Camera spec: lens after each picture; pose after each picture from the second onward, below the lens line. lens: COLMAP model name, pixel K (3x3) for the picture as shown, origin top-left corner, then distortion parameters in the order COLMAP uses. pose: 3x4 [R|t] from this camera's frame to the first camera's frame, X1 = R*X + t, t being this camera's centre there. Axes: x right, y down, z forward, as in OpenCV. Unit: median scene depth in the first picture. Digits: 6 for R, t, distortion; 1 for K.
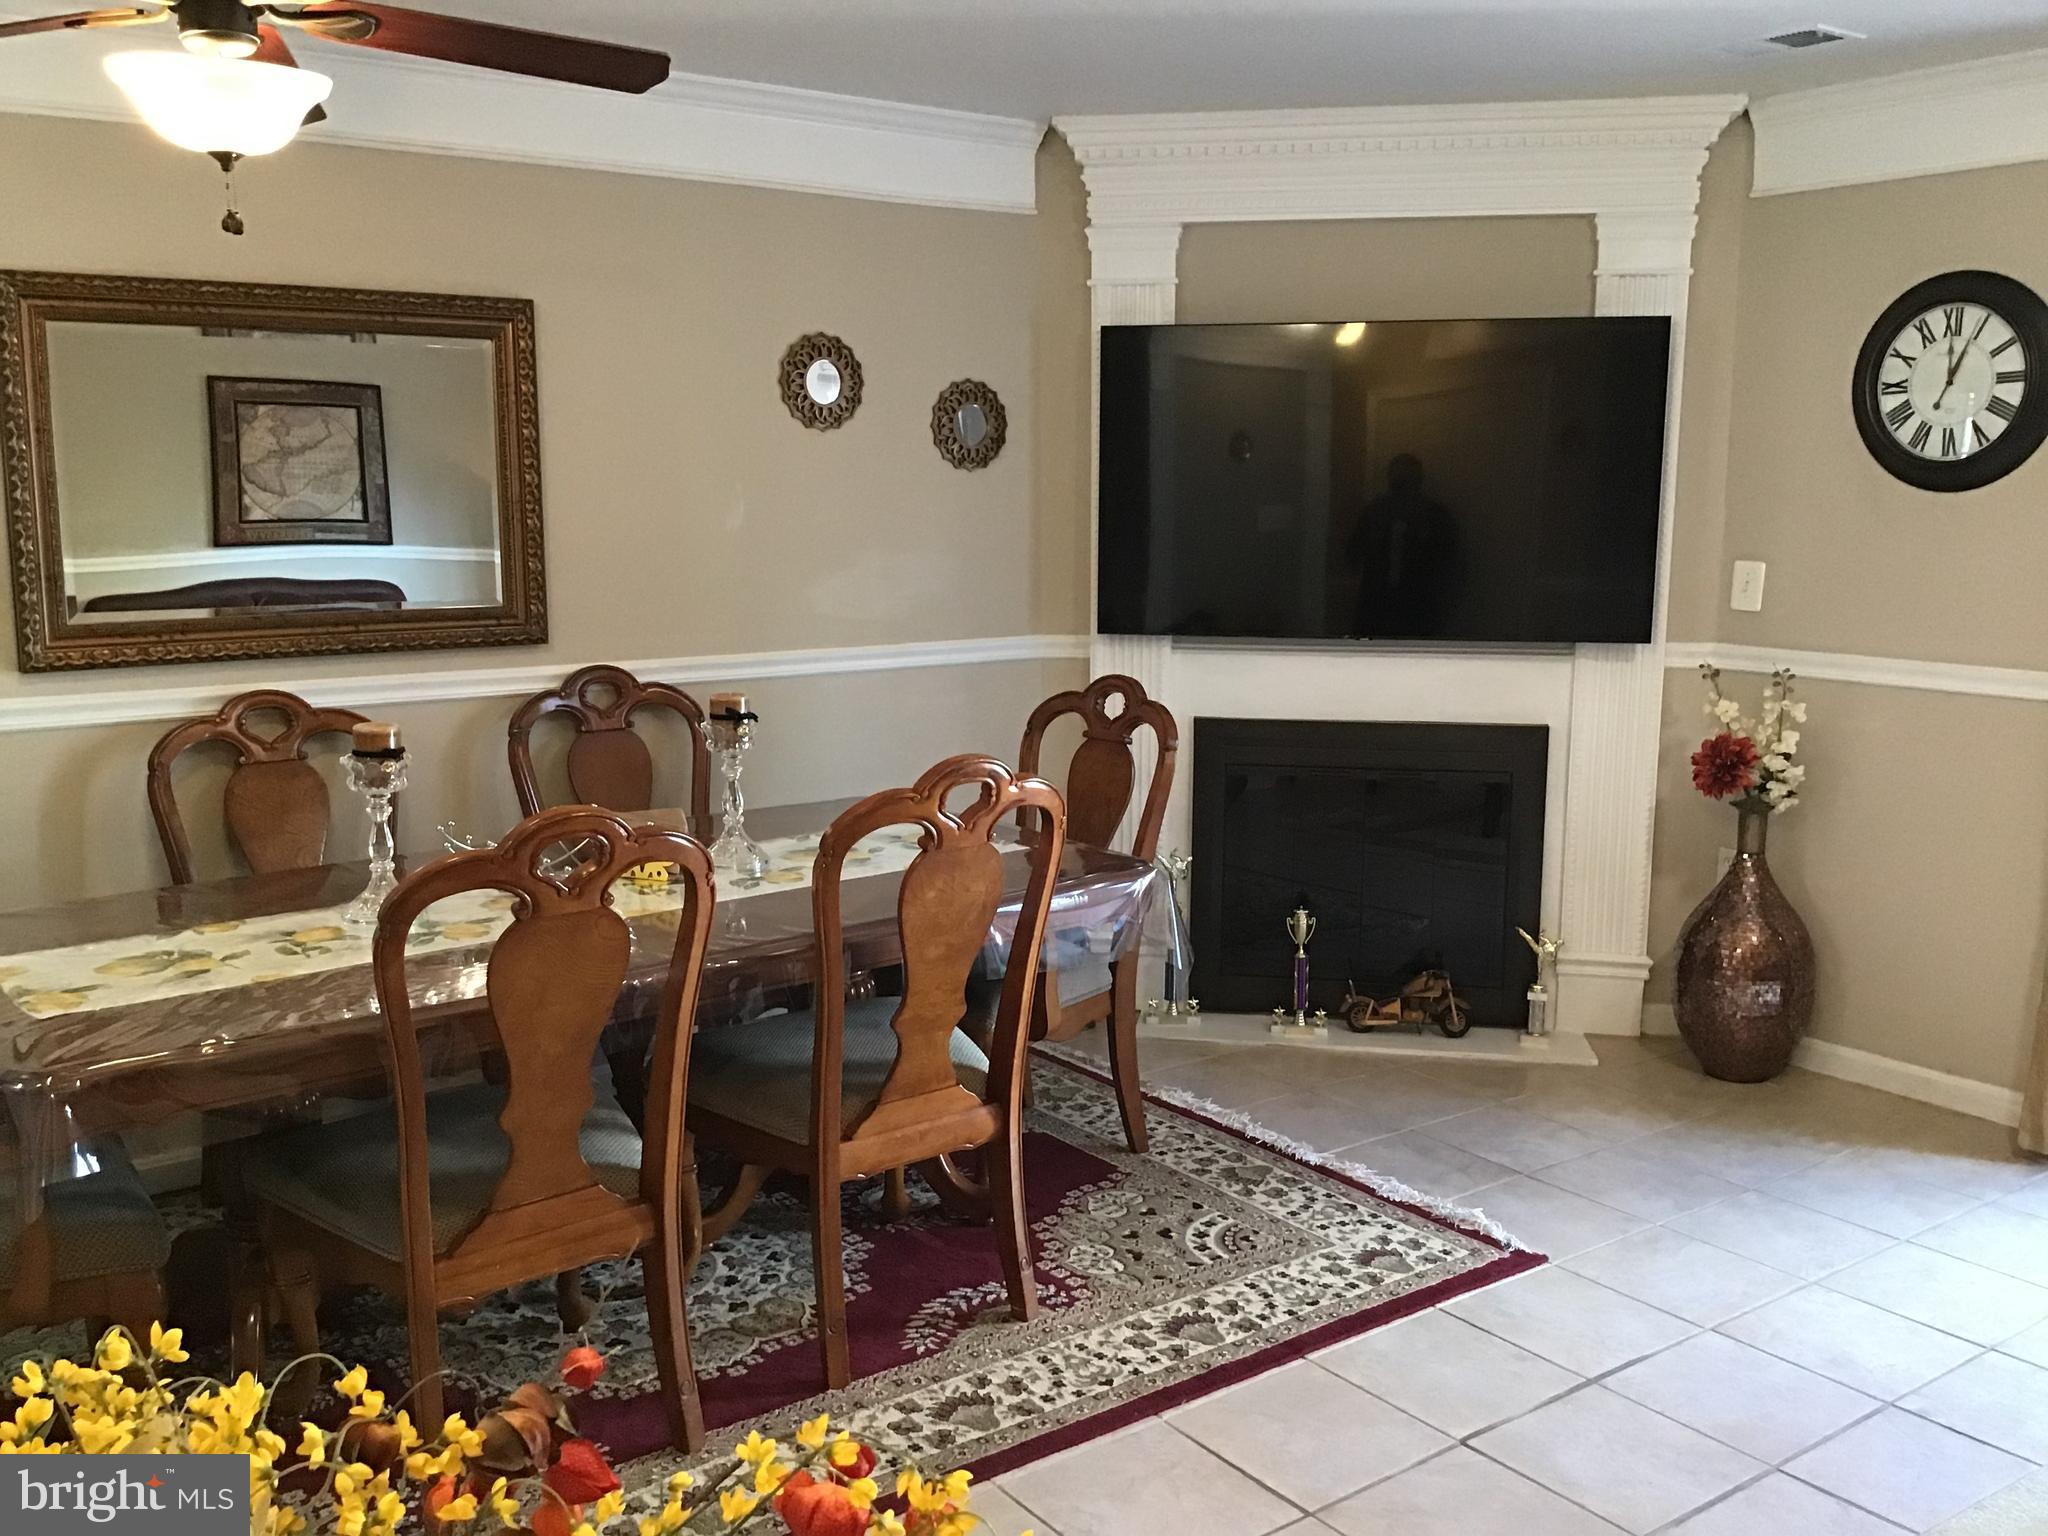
lens RADIAL K [[1845.1, 0, 1028.4], [0, 1845.1, 771.4], [0, 0, 1]] dist [0.125908, -0.231522]
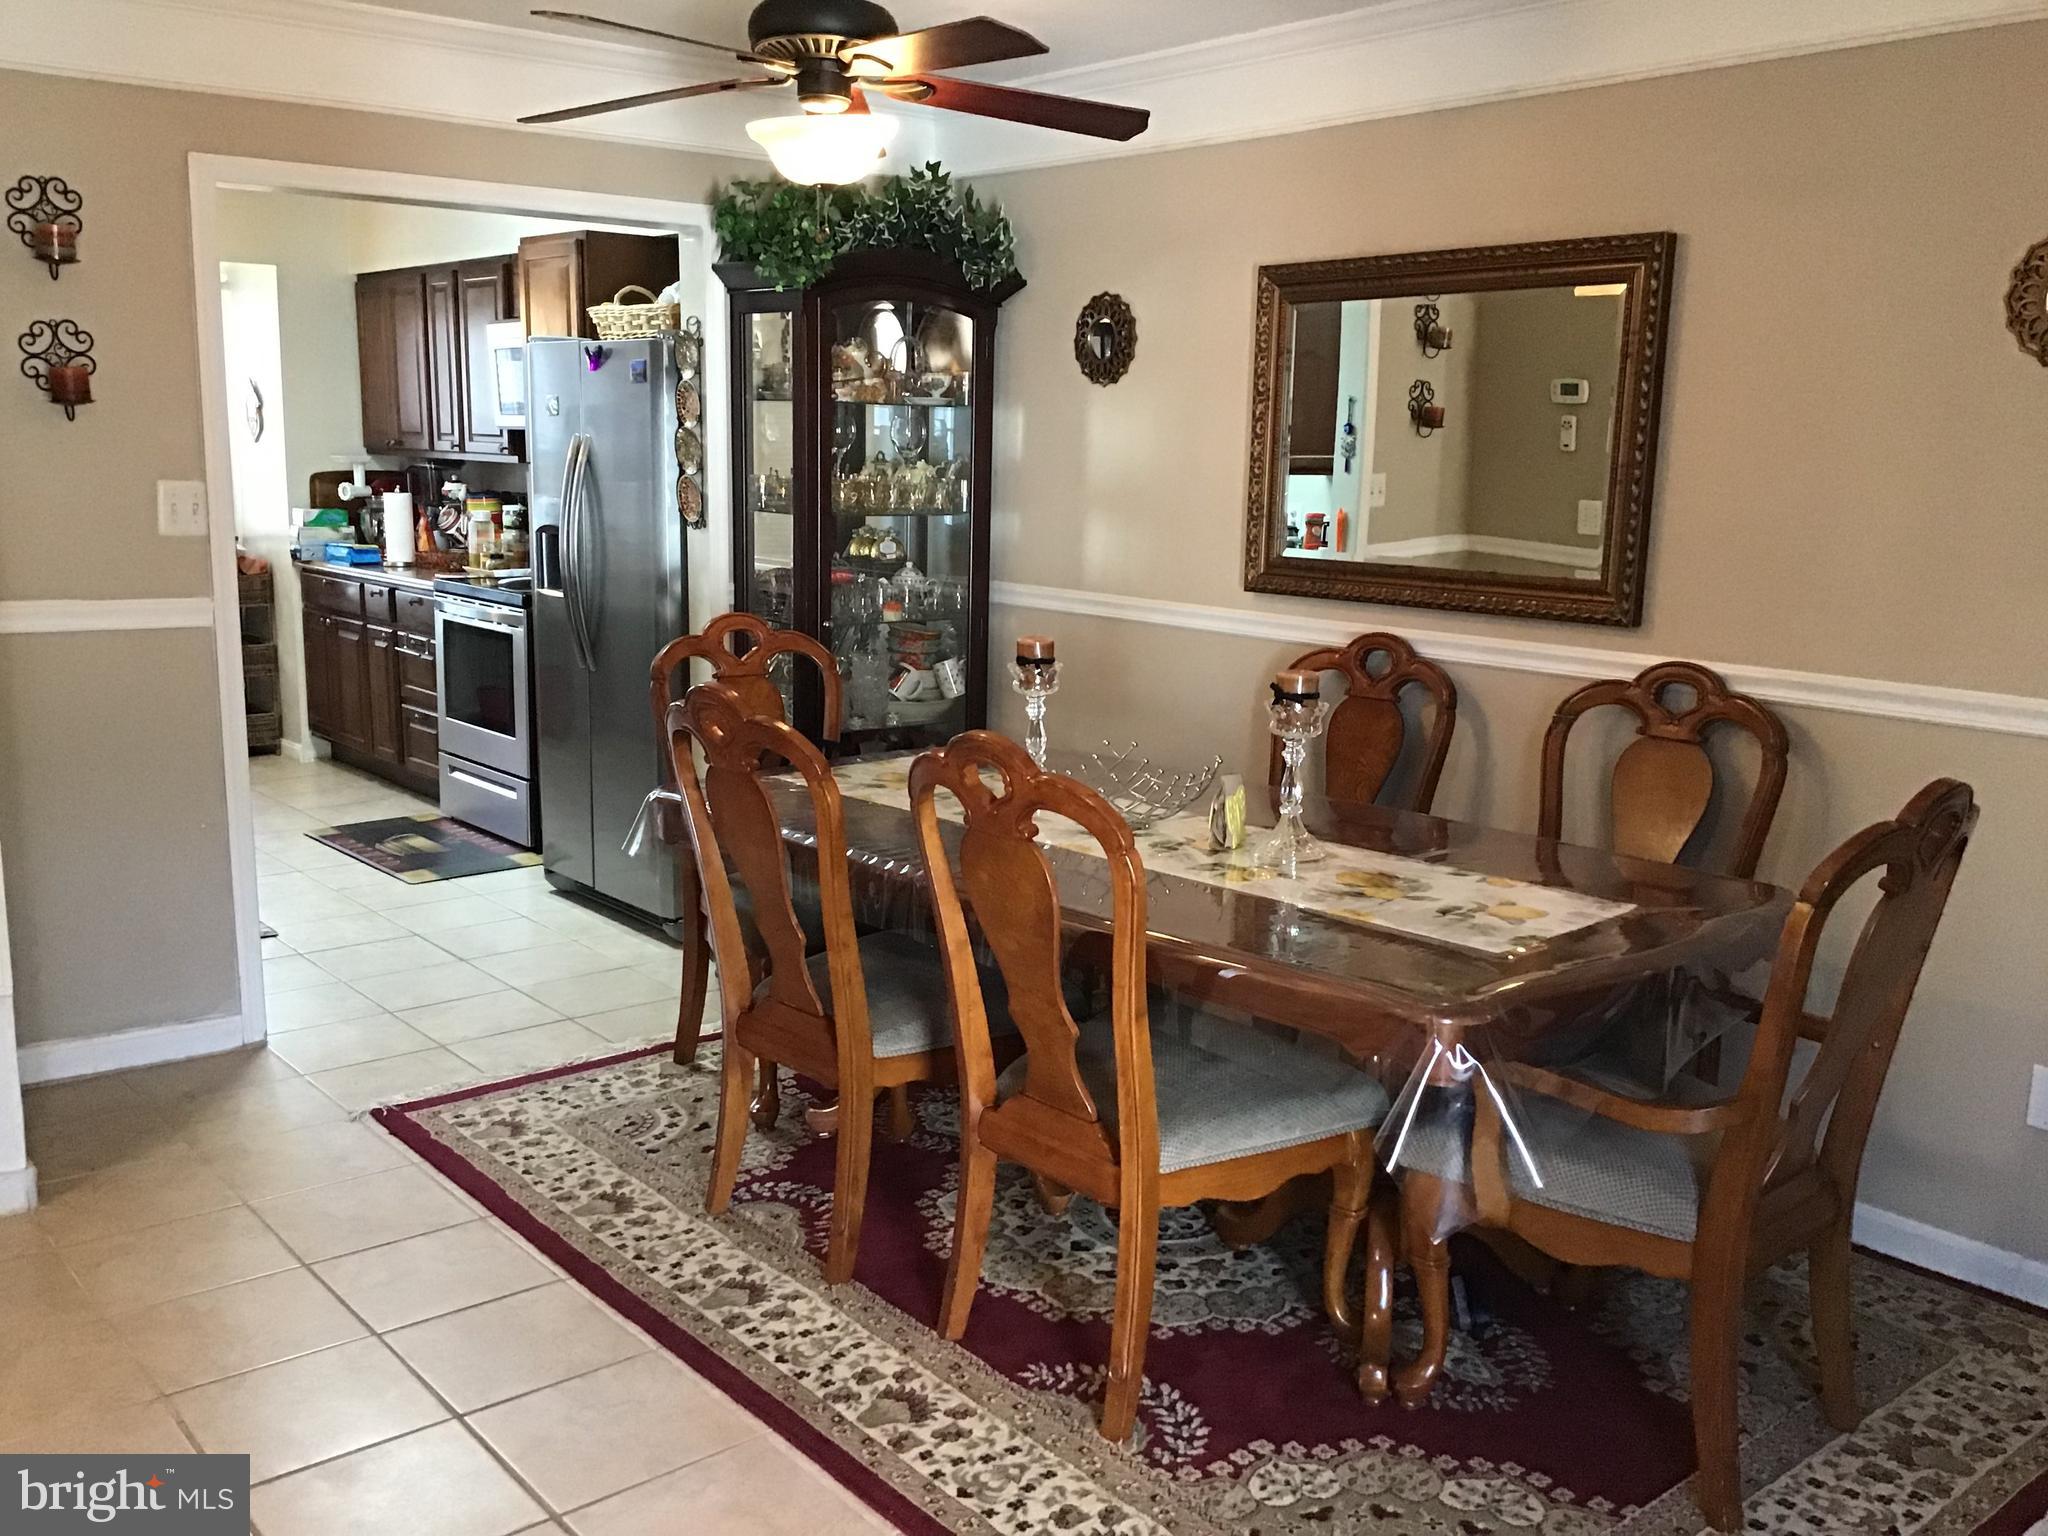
lens RADIAL K [[1845.9, 0, 1036.7], [0, 1845.9, 775.1], [0, 0, 1]] dist [0.132333, -0.225182]
pose [[0.055998, 0.185196, -0.981105, 0.697853], [-0.172481, 0.969667, 0.173192, -0.122751], [0.983420, 0.159524, 0.086242, 0.768155]]
